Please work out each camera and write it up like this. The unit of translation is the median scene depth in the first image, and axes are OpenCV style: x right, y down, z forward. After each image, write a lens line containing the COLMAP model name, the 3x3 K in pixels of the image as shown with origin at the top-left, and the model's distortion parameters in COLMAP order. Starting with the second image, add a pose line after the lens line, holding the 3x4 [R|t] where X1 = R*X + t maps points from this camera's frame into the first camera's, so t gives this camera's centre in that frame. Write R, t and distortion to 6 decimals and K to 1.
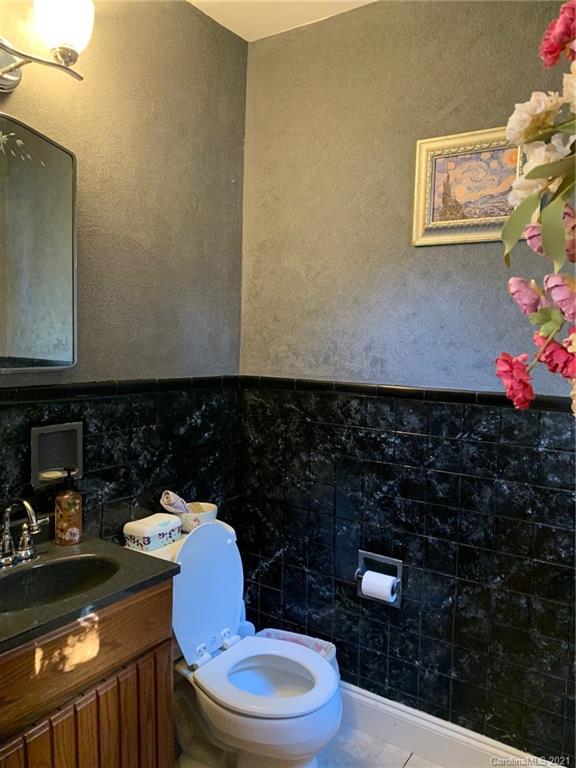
lens RADIAL K [[591.0, 0, 291.4], [0, 591.0, 385.2], [0, 0, 1]] dist [0.039888, -0.059827]
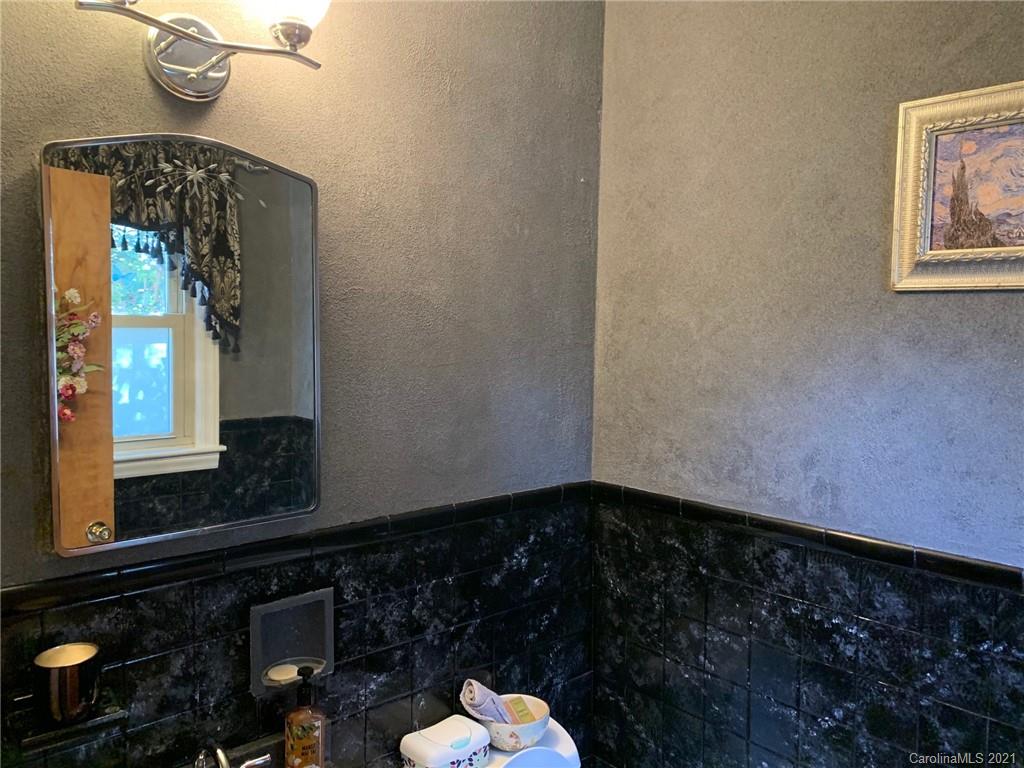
lens RADIAL K [[788.1, 0, 510.1], [0, 788.1, 375.1], [0, 0, 1]] dist [0.039888, -0.059827]
pose [[0.969581, 0.002362, -0.244757, 0.038414], [-0.005304, 0.999921, -0.011361, -0.139781], [0.244711, 0.012314, 0.969518, 0.185774]]
